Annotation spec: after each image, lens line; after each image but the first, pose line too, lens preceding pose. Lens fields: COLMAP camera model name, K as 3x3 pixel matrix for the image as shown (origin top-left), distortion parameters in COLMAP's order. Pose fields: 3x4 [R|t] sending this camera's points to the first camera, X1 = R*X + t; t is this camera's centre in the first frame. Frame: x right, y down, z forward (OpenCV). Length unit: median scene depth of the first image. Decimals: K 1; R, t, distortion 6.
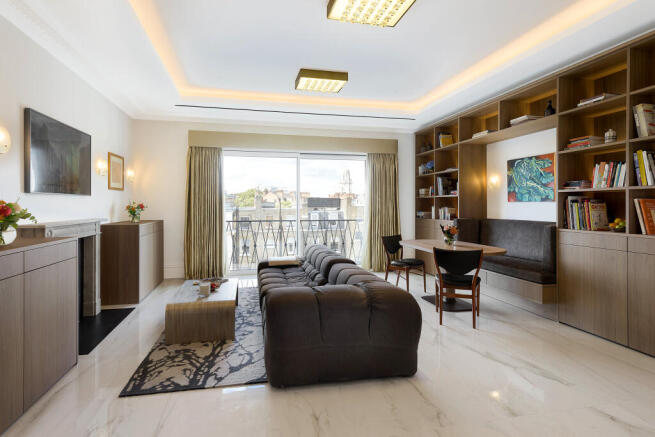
lens RADIAL K [[360.3, 0, 325.5], [0, 360.3, 203.7], [0, 0, 1]] dist [-0.000207, -0.000367]
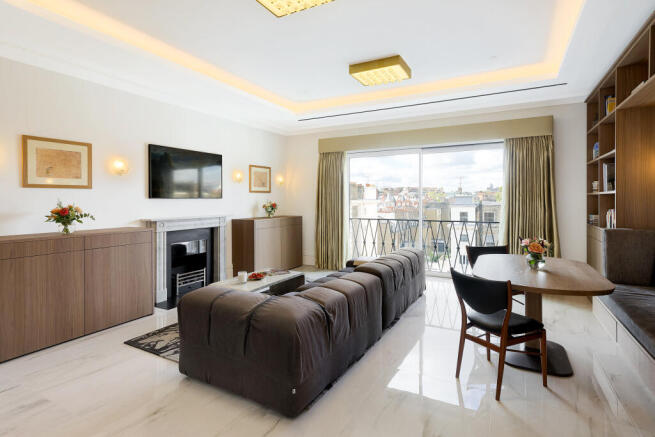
lens RADIAL K [[335.3, 0, 324.8], [0, 335.3, 201.7], [0, 0, 1]] dist [0.027306, -0.000233]
pose [[0.746594, 0.002213, -0.665276, 0.388553], [0.005455, 0.999940, 0.009449, -0.014333], [0.665258, -0.010684, 0.746537, 0.222473]]
